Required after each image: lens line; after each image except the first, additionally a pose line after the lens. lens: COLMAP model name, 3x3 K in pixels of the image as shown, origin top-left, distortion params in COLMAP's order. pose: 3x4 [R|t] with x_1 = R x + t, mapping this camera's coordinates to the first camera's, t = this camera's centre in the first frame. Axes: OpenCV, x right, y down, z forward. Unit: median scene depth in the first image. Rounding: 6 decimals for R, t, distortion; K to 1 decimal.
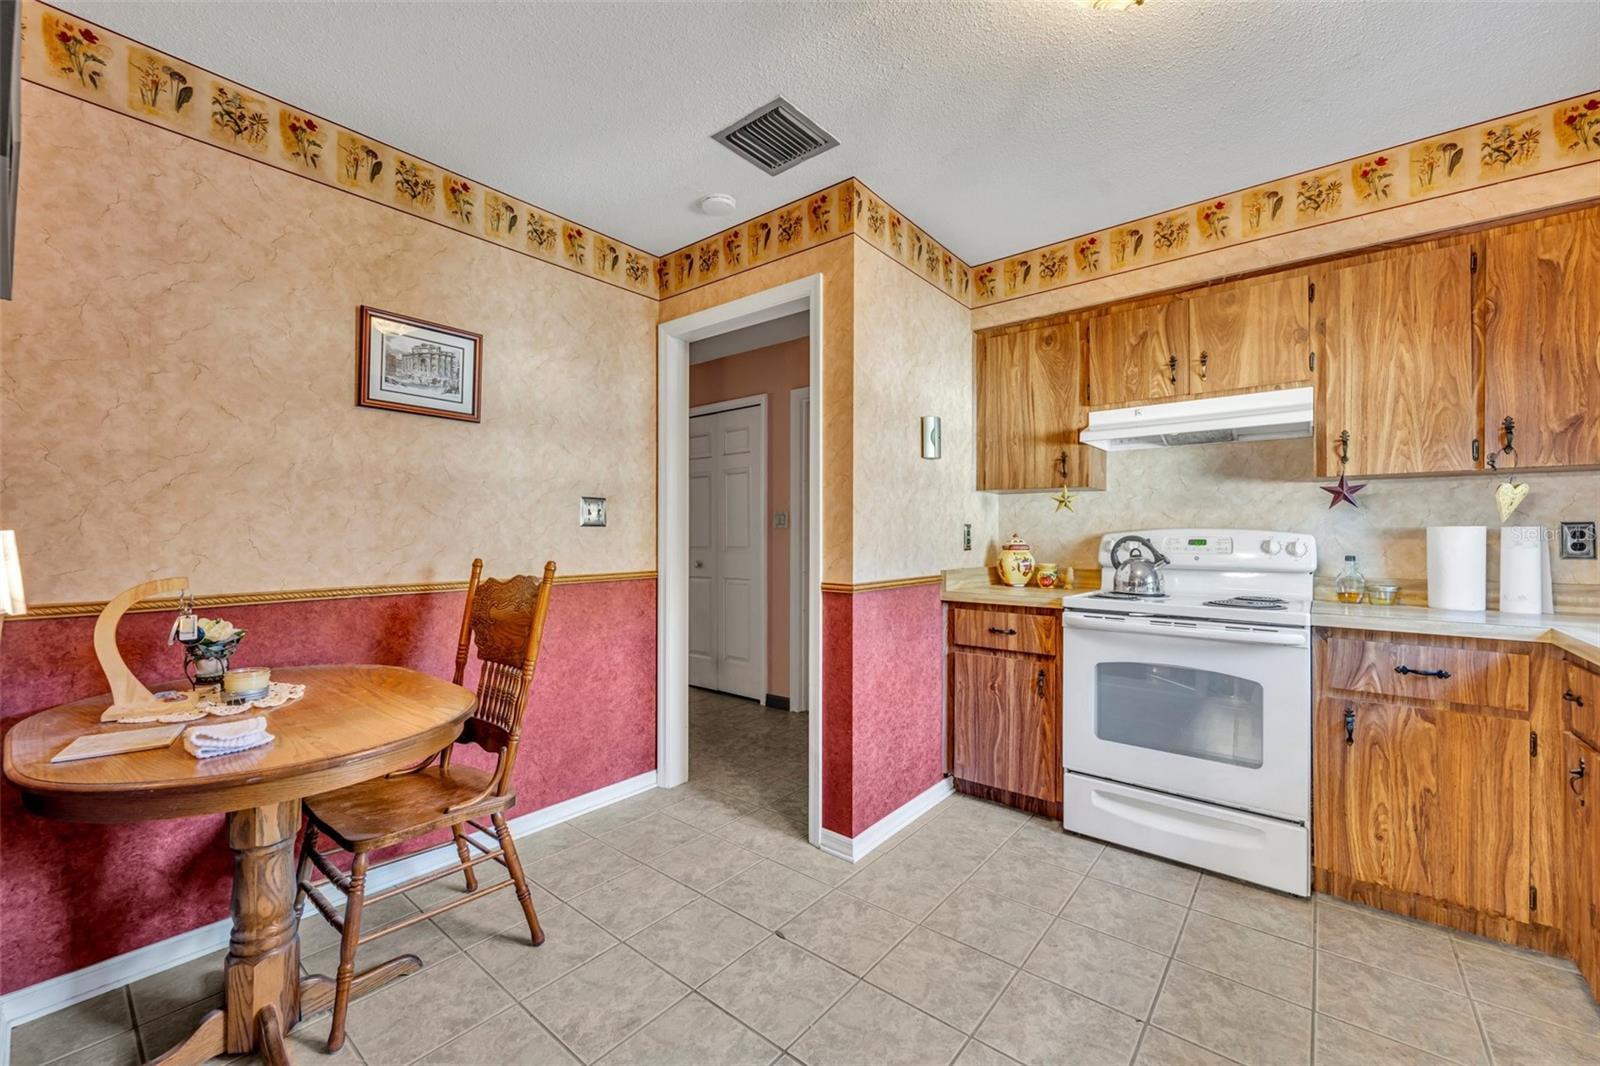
lens RADIAL K [[662.9, 0, 796.4], [0, 662.9, 532.2], [0, 0, 1]] dist [-0.002236, 0.000656]
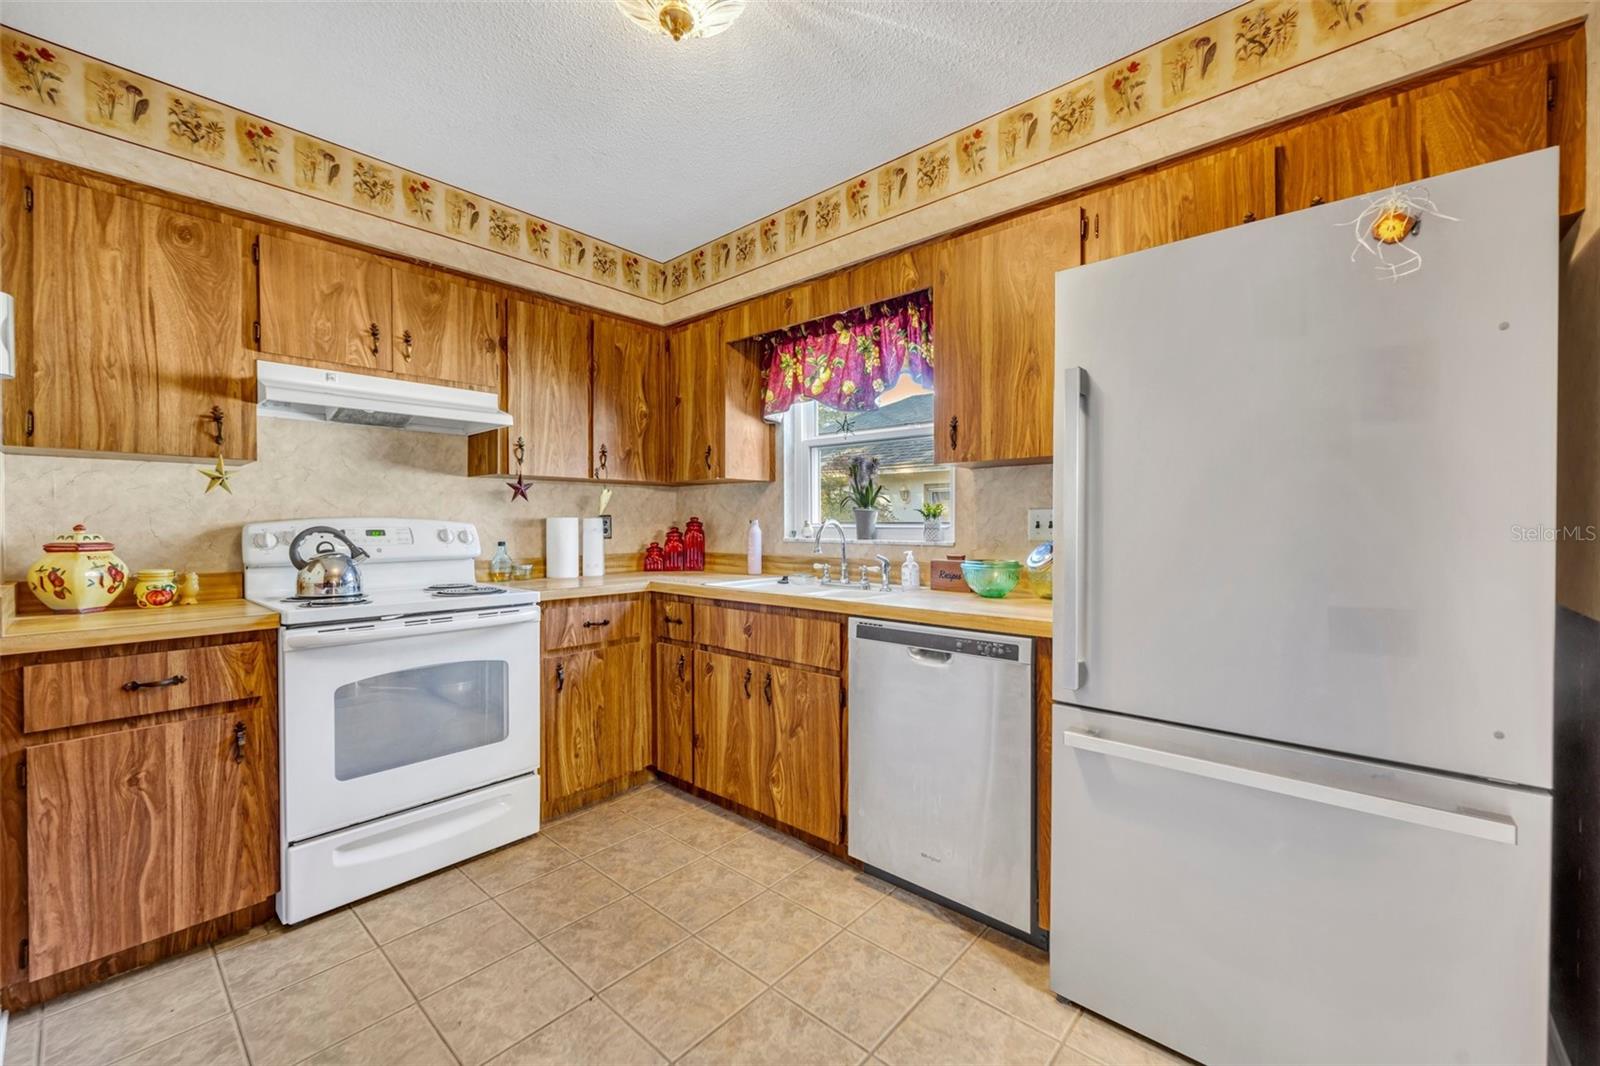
lens RADIAL K [[662.9, 0, 799.3], [0, 662.9, 528.3], [0, 0, 1]] dist [-0.002236, 0.000656]
pose [[0.000343, -0.014036, 0.999901, -0.319624], [-0.003847, 0.999894, 0.014037, -0.006331], [-0.999993, -0.003852, 0.000289, 0.424888]]
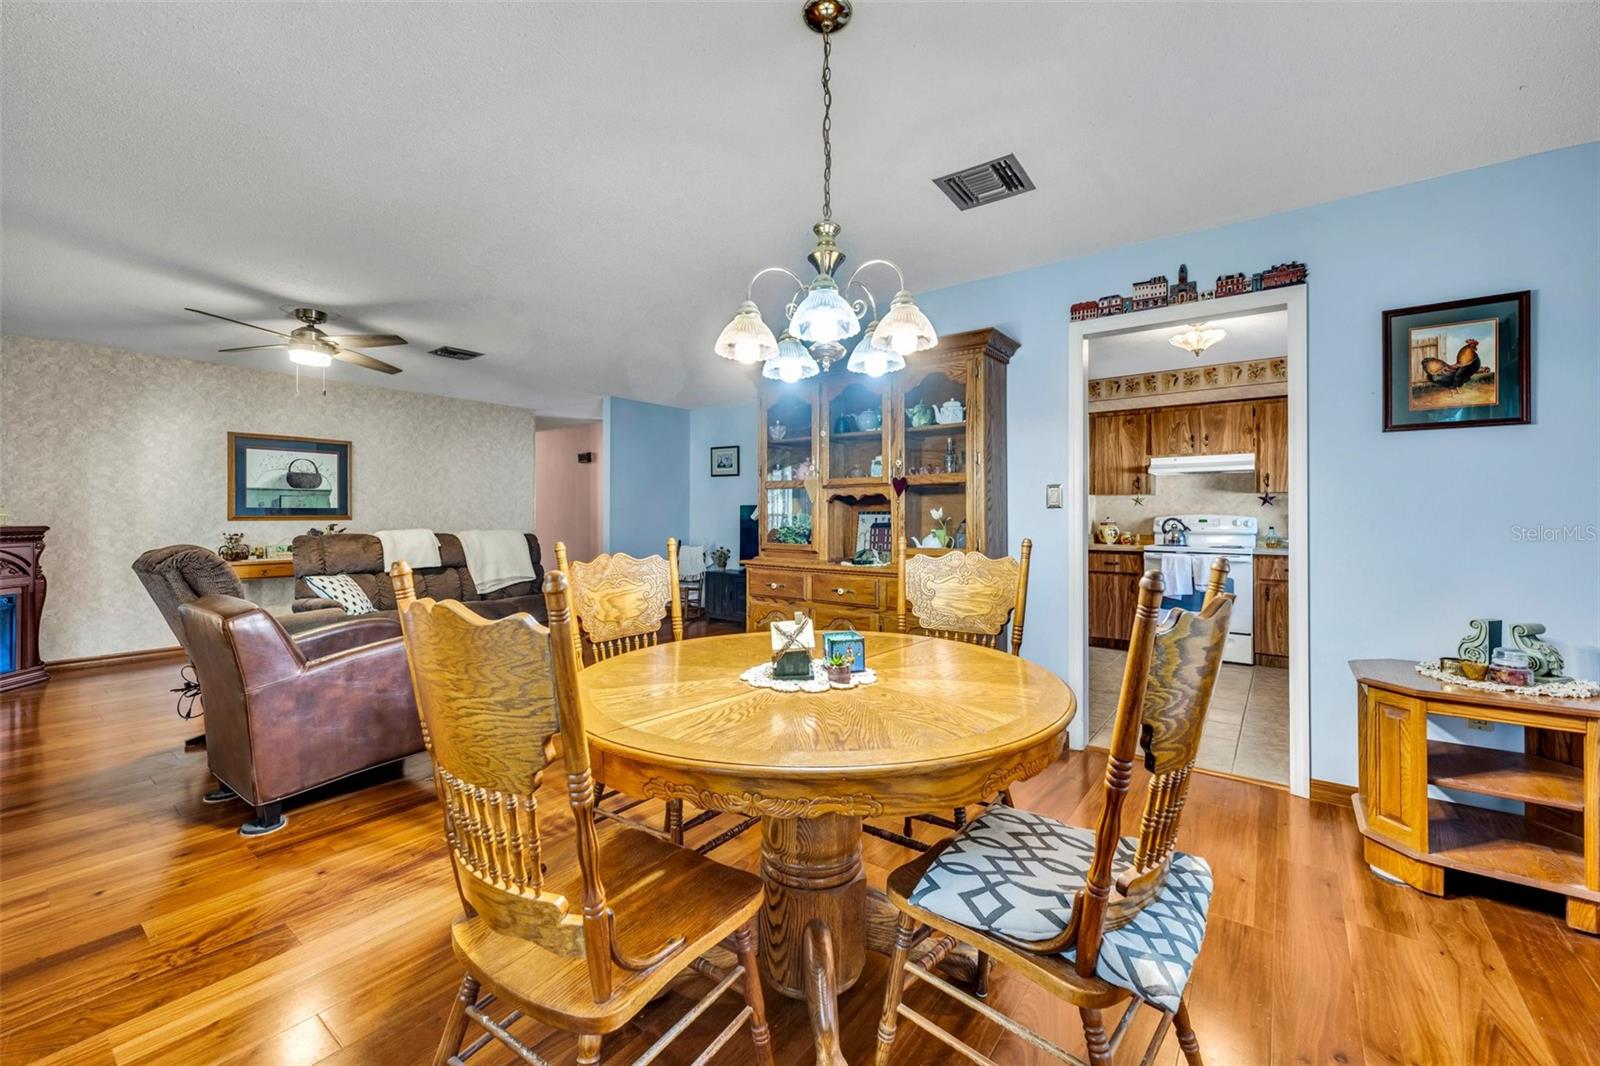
lens RADIAL K [[662.9, 0, 794.3], [0, 662.9, 510.9], [0, 0, 1]] dist [-0.002236, 0.000656]
pose [[0.999119, 0.000053, 0.041972, -0.819398], [0.000129, 0.999991, -0.004329, -0.007525], [-0.041972, 0.004330, 0.999109, -1.103992]]
